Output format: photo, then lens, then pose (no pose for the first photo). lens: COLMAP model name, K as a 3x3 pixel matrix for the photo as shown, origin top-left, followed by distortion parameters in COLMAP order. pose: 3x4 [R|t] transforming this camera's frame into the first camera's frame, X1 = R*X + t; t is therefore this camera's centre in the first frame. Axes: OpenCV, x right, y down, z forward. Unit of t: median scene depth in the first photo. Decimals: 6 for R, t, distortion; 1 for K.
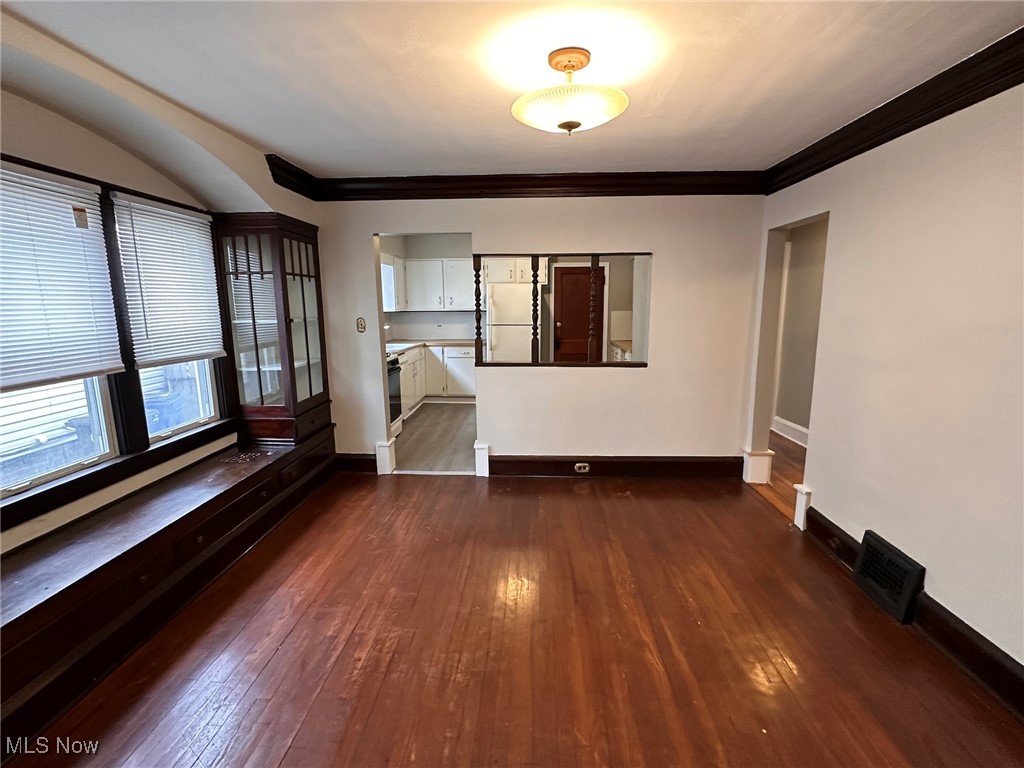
lens RADIAL K [[482.6, 0, 506.9], [0, 482.6, 380.0], [0, 0, 1]] dist [-0.028420, 0.000860]
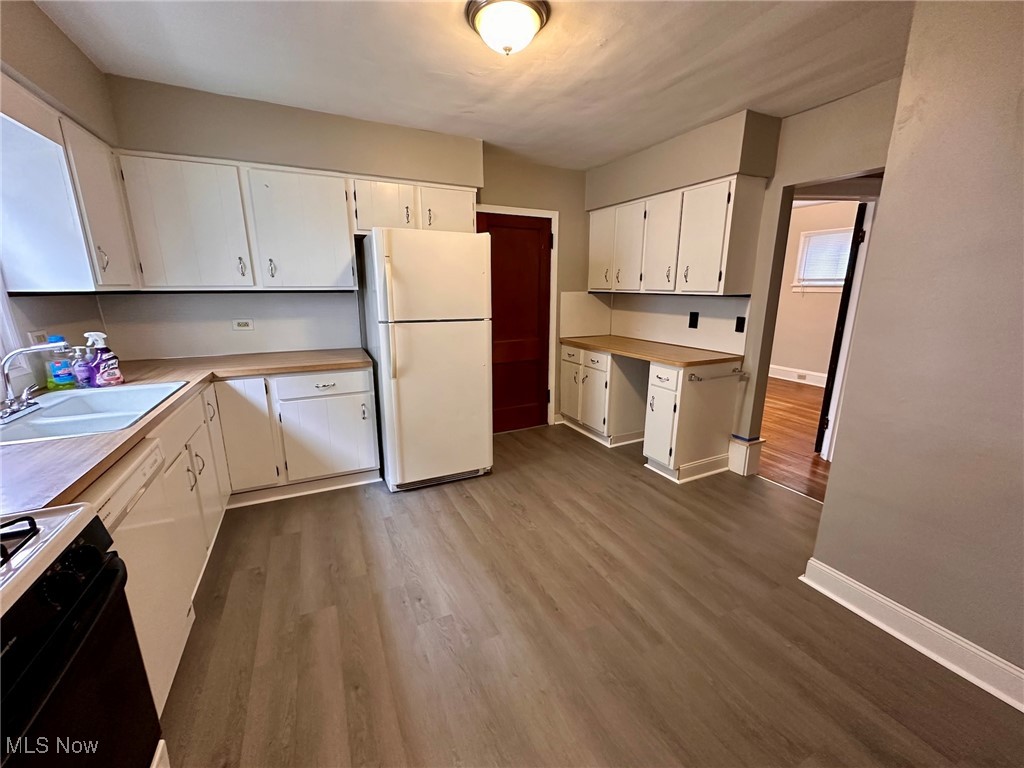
lens RADIAL K [[414.0, 0, 514.0], [0, 414.0, 380.2], [0, 0, 1]] dist [-0.001724, 0.000010]
pose [[0.870193, -0.101134, 0.482220, -0.117971], [0.068787, 0.994059, 0.084350, -0.080870], [-0.487886, -0.040230, 0.871980, 0.575618]]
